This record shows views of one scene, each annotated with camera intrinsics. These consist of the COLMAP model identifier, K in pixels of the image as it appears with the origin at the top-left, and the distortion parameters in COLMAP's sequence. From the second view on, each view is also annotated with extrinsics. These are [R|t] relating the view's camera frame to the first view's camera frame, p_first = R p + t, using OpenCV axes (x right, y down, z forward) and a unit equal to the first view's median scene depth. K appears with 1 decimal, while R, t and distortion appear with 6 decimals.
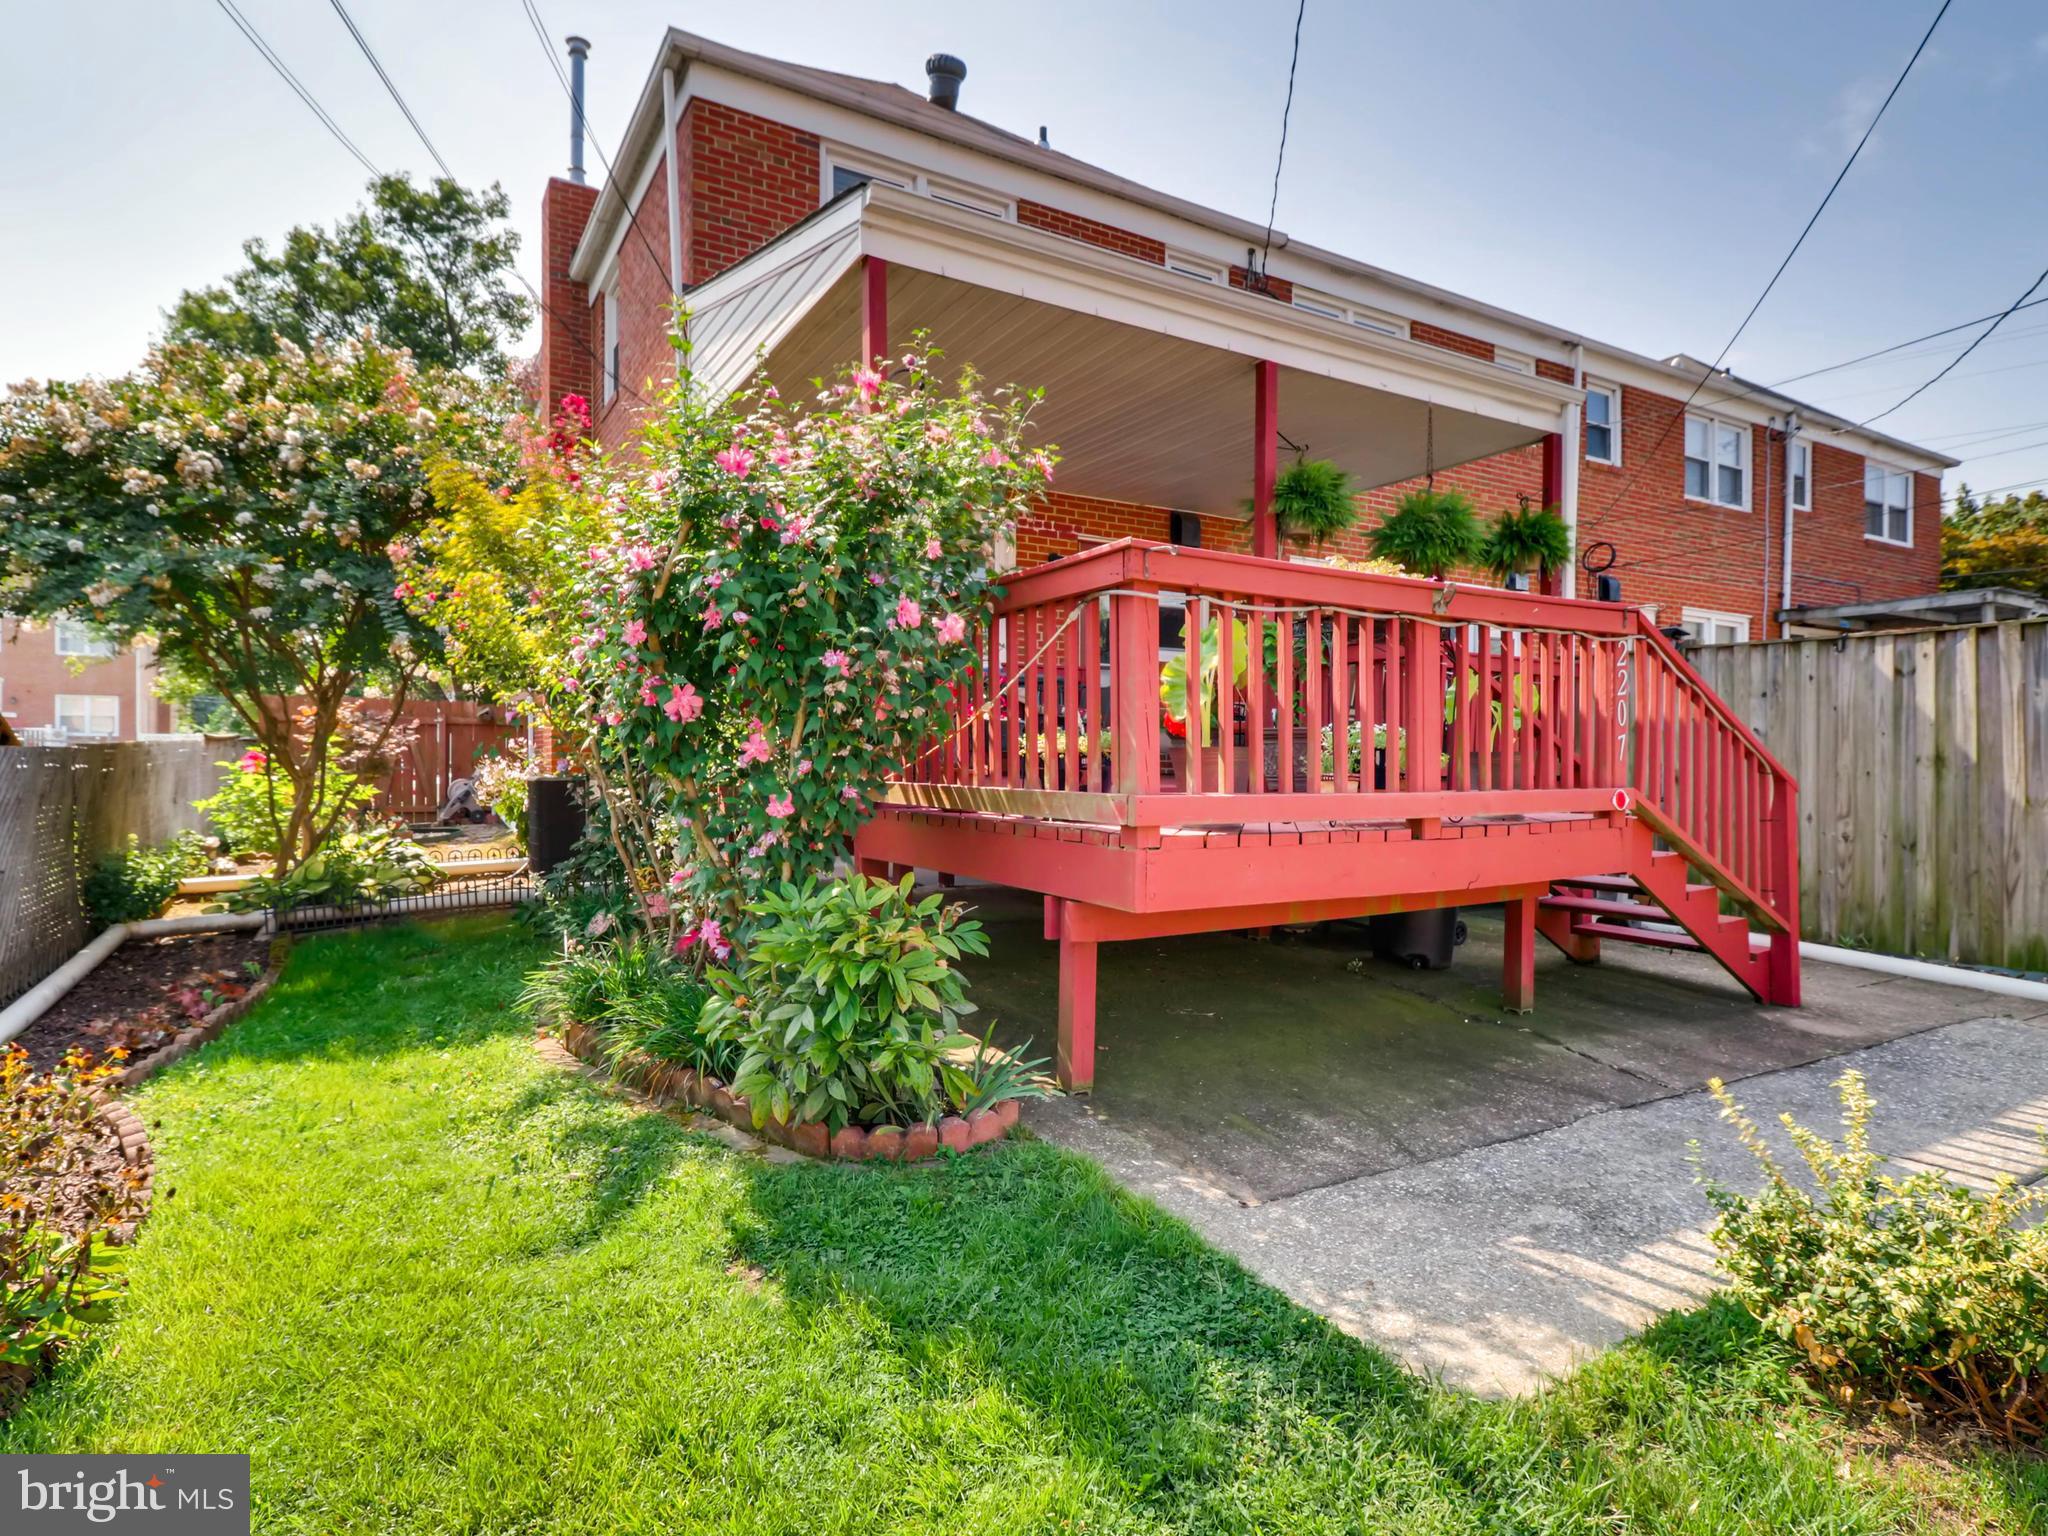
lens RADIAL K [[1040.2, 0, 1024.0], [0, 1040.2, 768.0], [0, 0, 1]] dist [0.003498, 0.000510]
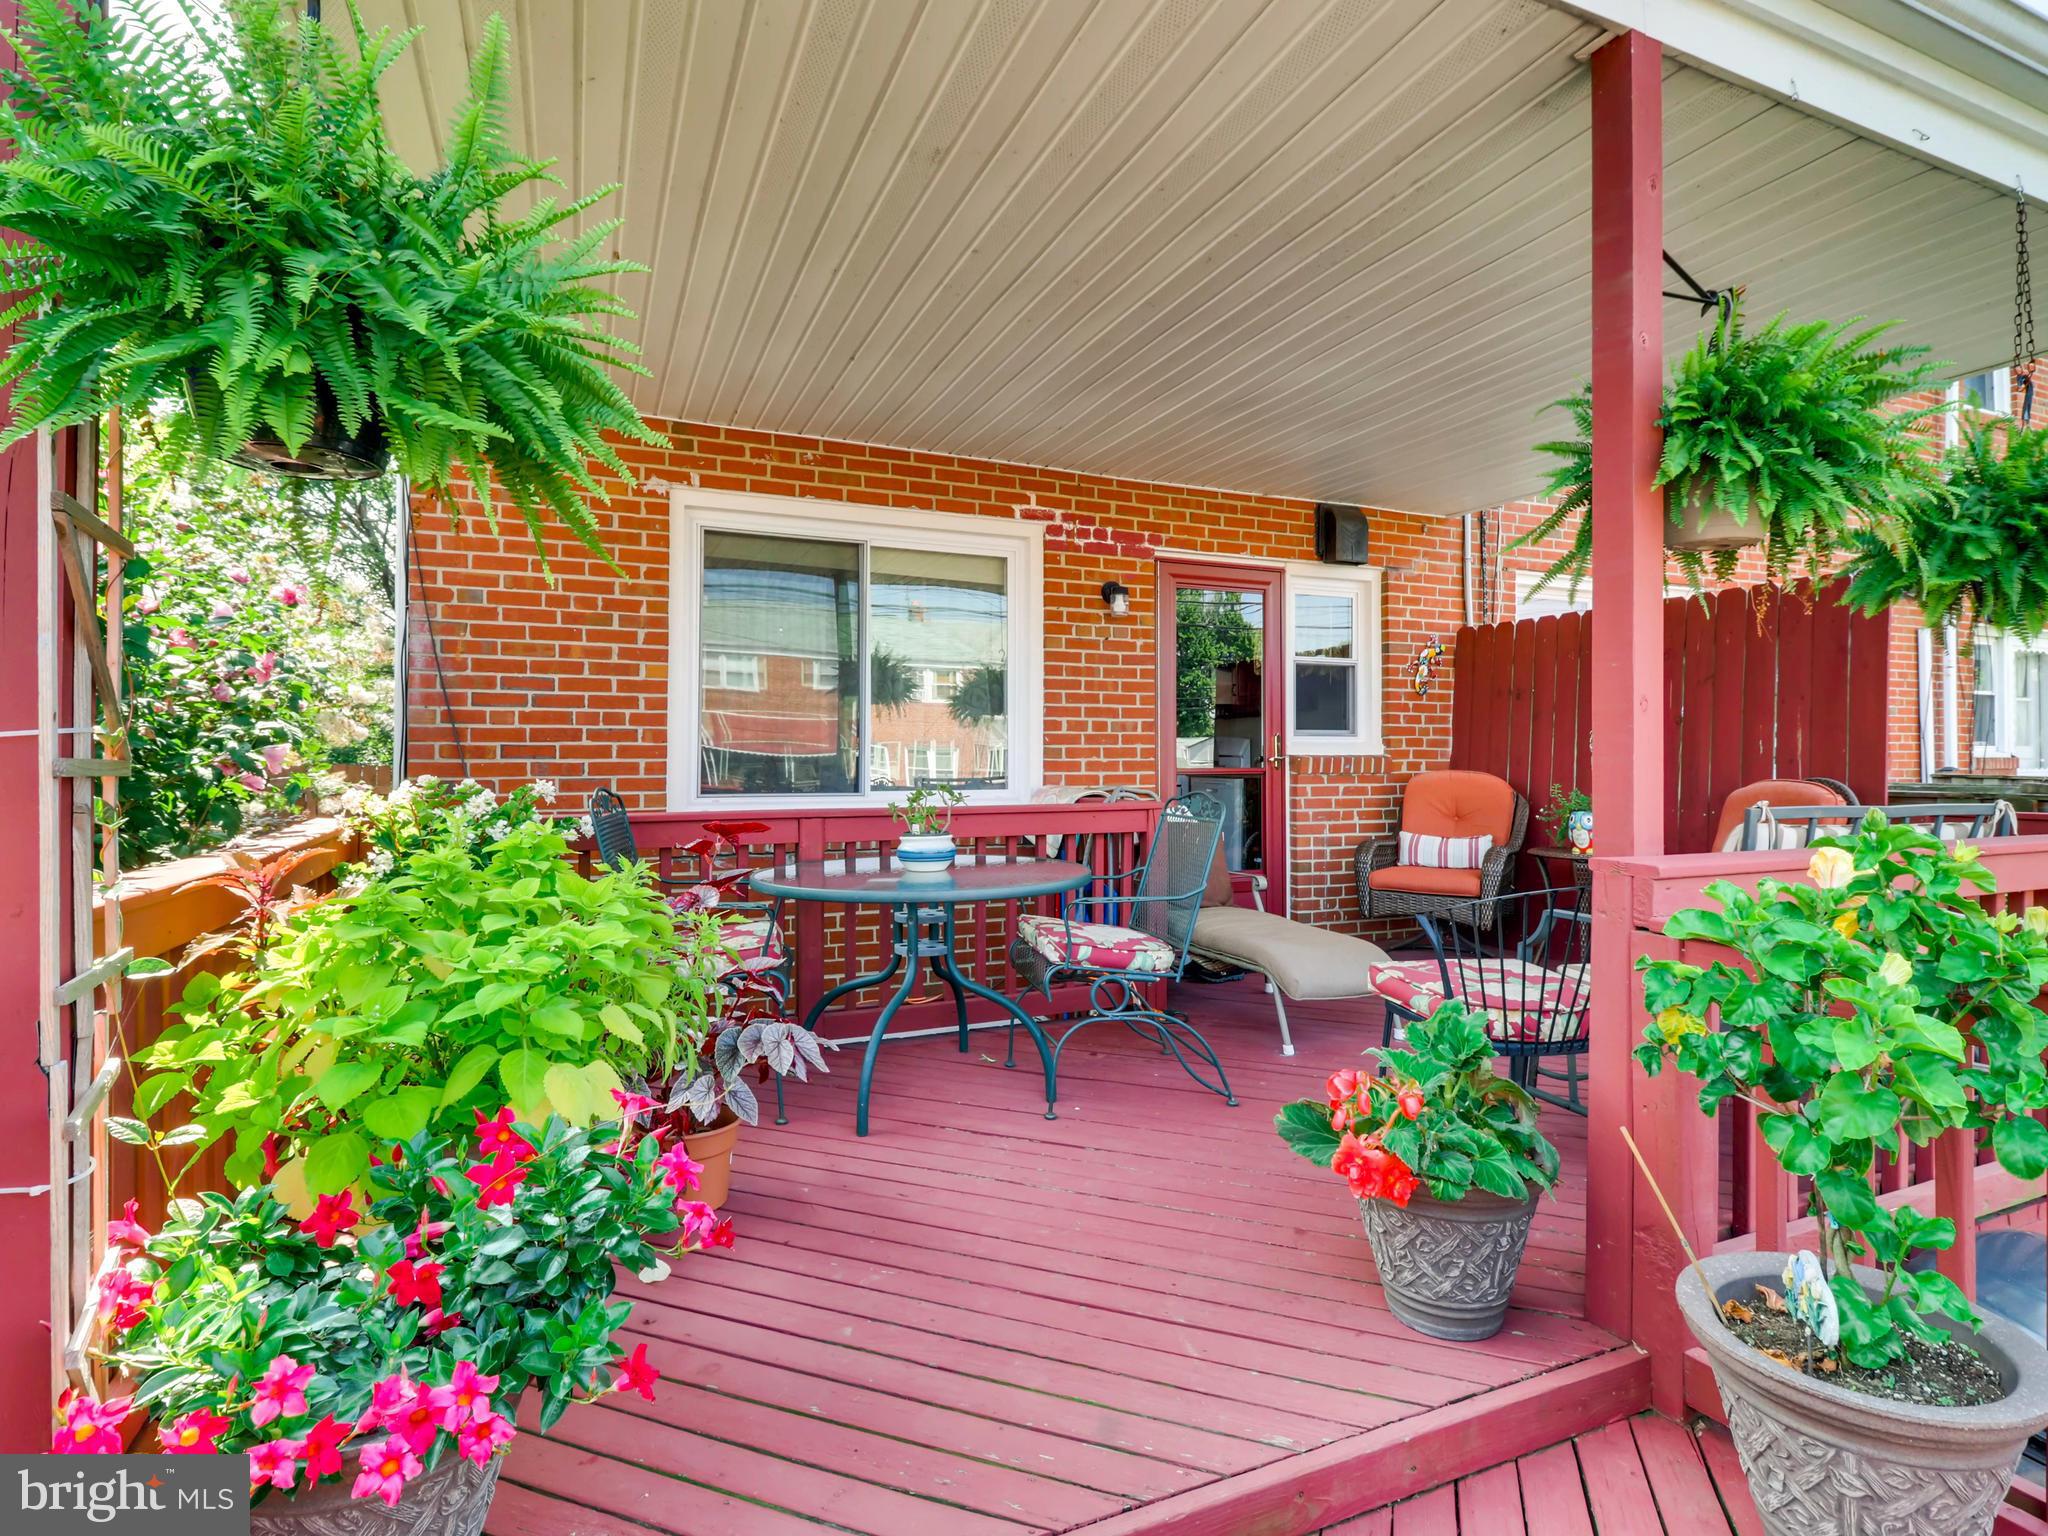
lens RADIAL K [[1040.2, 0, 1024.0], [0, 1040.2, 768.0], [0, 0, 1]] dist [0.003498, 0.000510]
pose [[0.992739, -0.003241, -0.120244, 0.050212], [0.002324, 0.999967, -0.007763, -0.098961], [0.120265, 0.007427, 0.992714, 0.421244]]
